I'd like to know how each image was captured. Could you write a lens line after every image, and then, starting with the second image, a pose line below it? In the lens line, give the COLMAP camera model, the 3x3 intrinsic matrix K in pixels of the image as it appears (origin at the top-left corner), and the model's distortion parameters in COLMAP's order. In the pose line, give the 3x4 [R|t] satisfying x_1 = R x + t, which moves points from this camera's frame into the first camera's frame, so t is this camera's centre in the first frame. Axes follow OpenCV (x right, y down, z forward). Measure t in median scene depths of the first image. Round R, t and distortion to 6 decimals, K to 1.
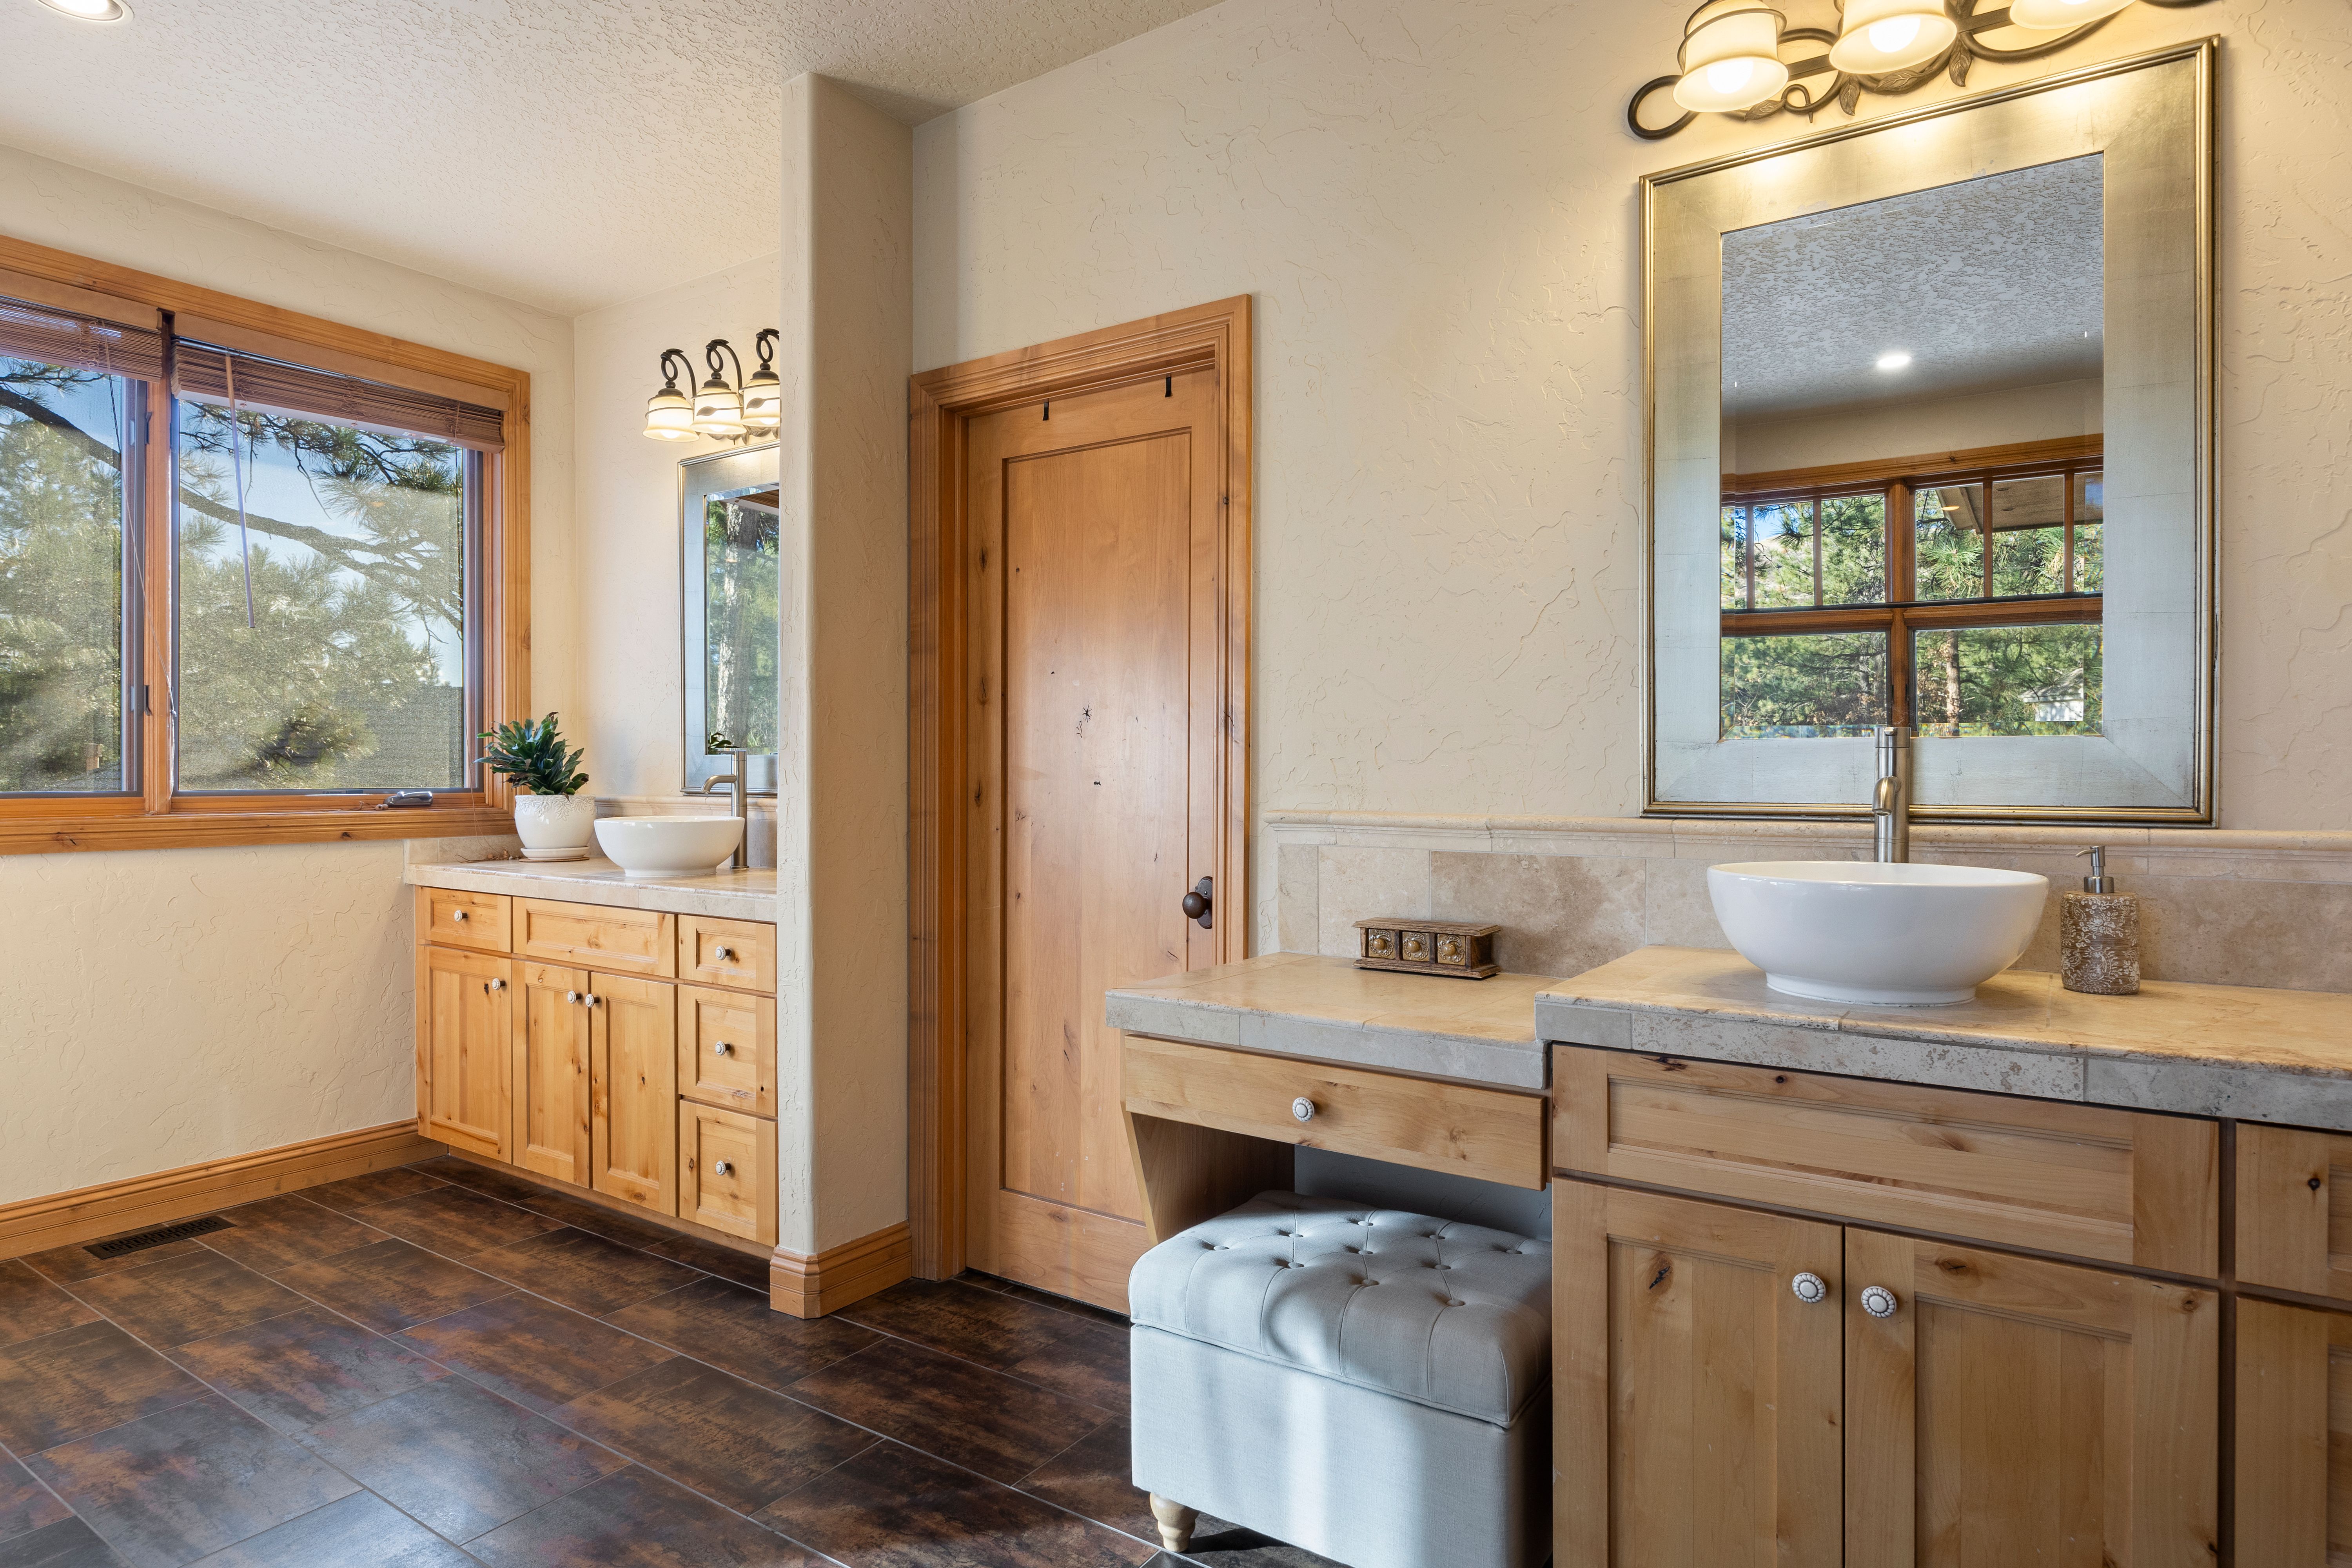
lens RADIAL K [[1295.3, 0, 1164.9], [0, 1295.3, 782.3], [0, 0, 1]] dist [-0.000764, 0.000588]
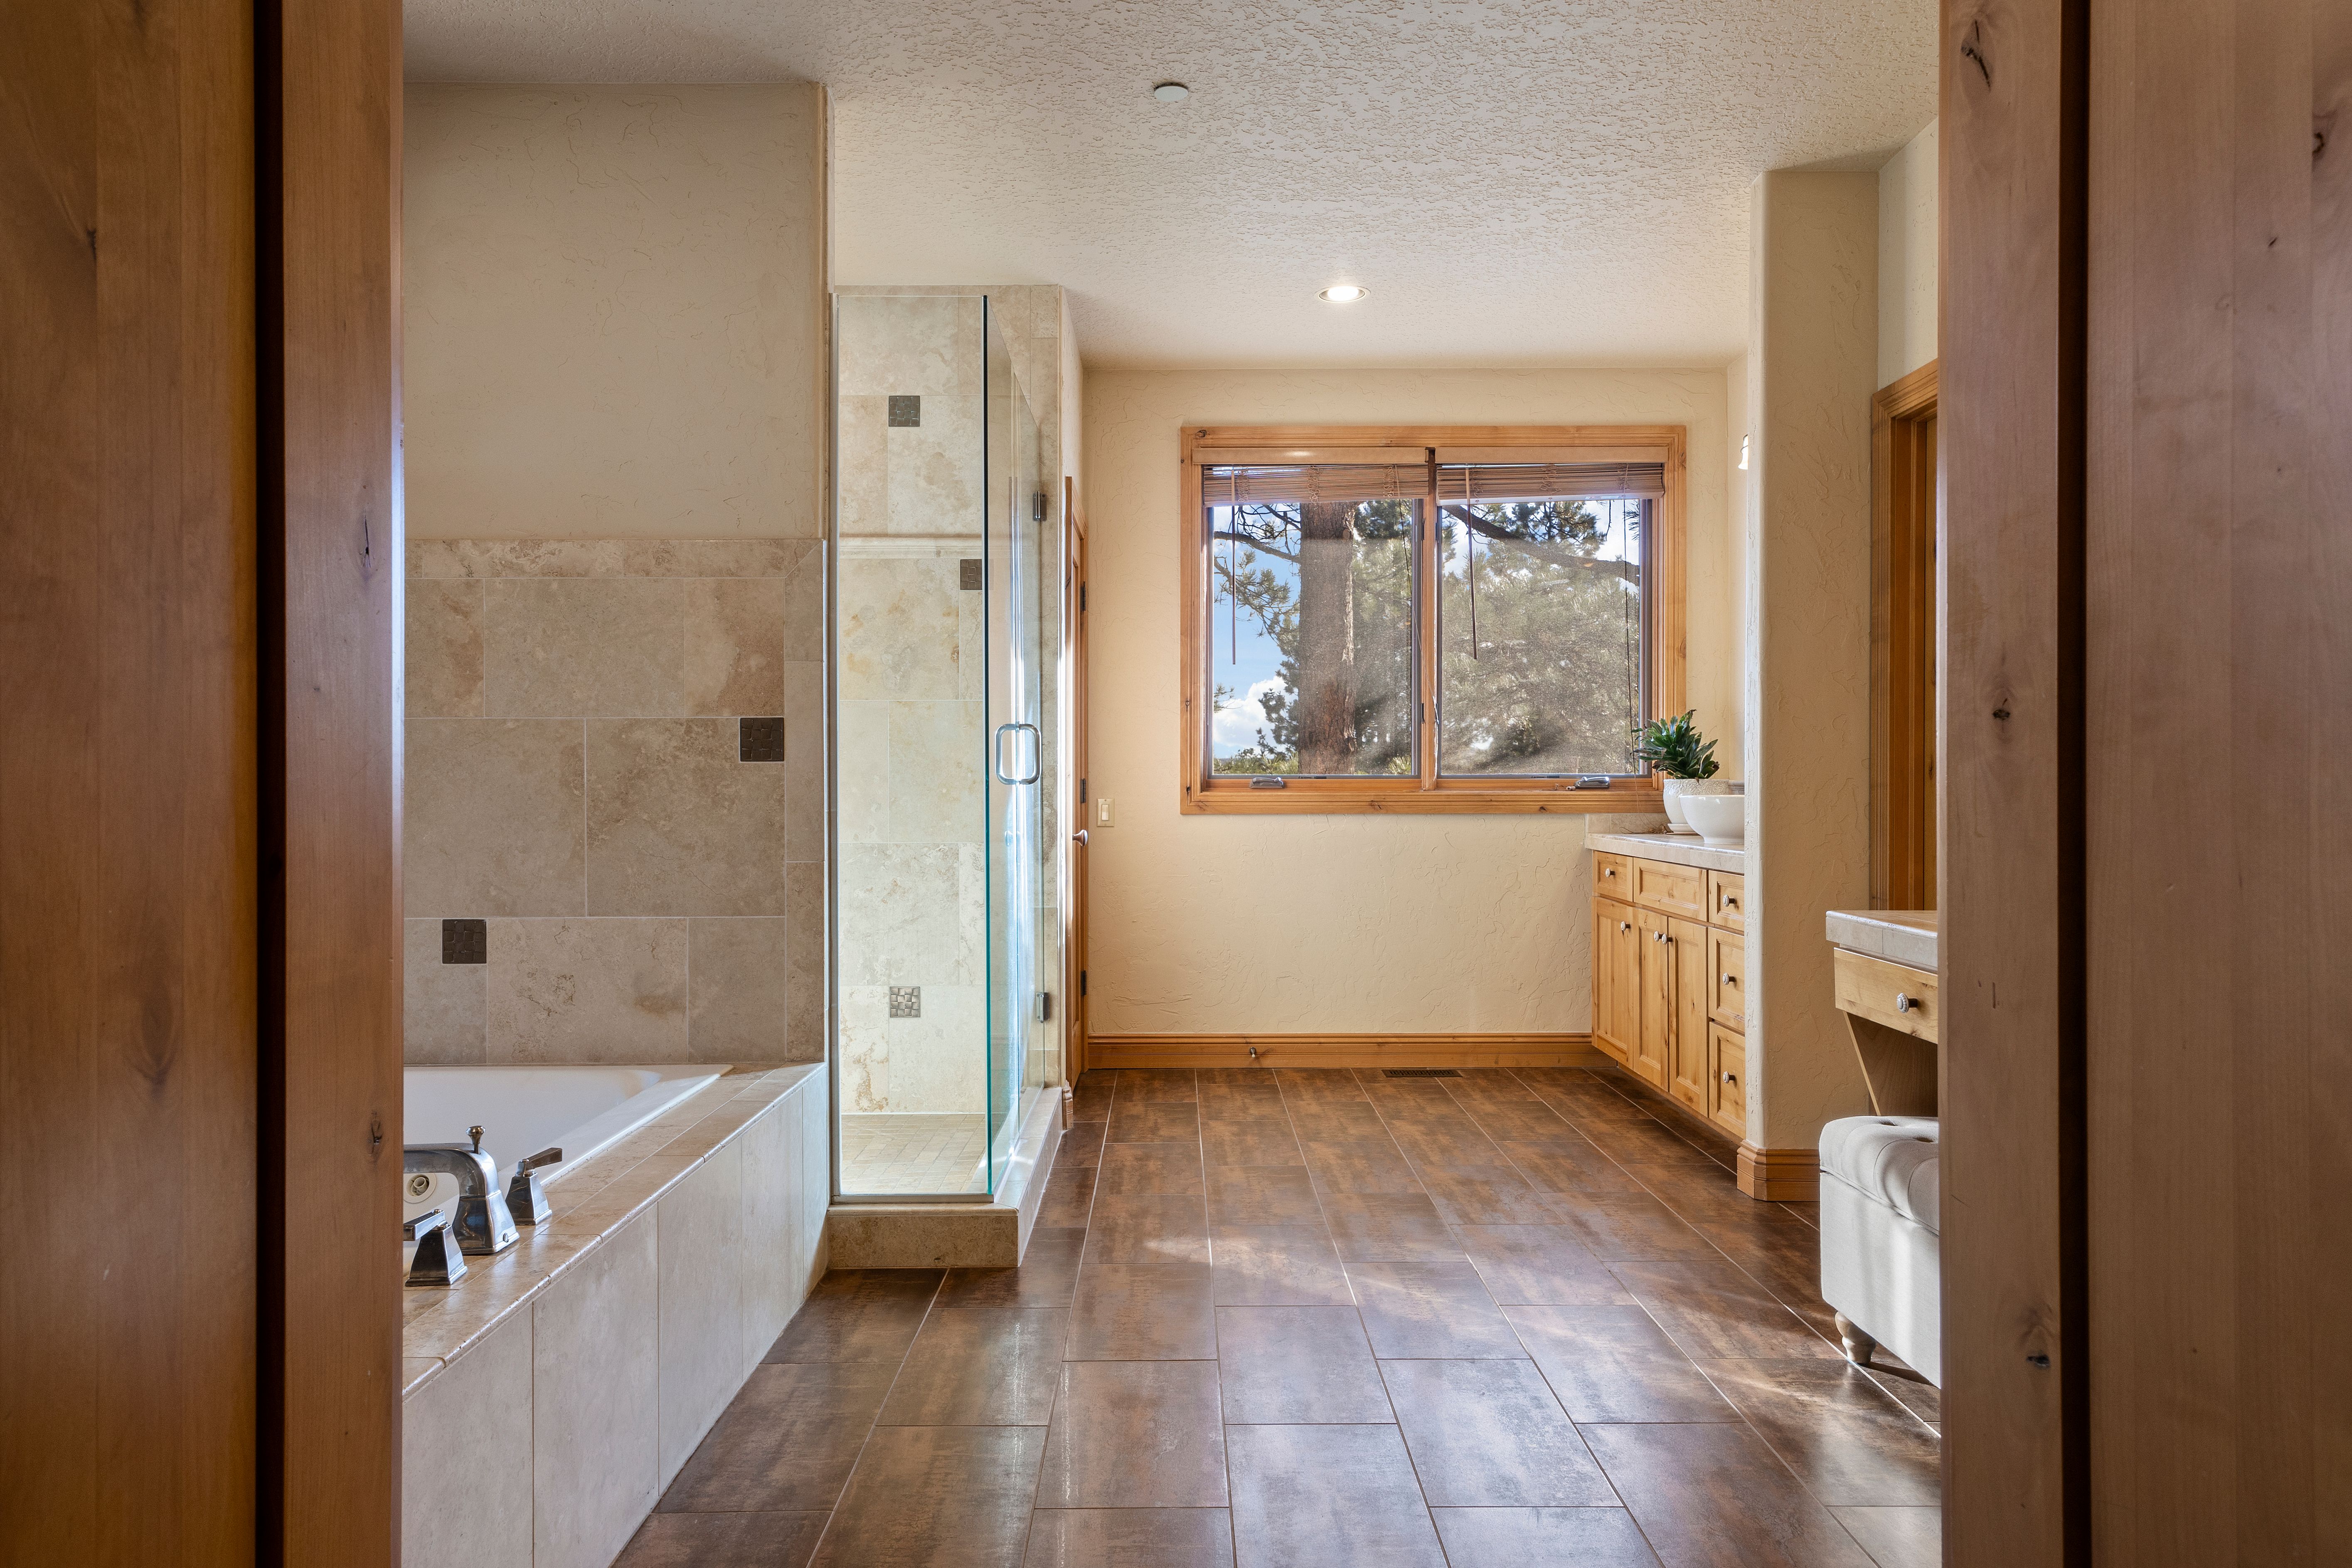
lens RADIAL K [[1501.8, 0, 1185.6], [0, 1501.8, 786.5], [0, 0, 1]] dist [-0.000873, 0.000116]
pose [[0.570632, -0.001661, -0.821204, 0.459109], [-0.003391, 0.999985, -0.004379, 0.028101], [0.821199, 0.005284, 0.570618, -0.195800]]
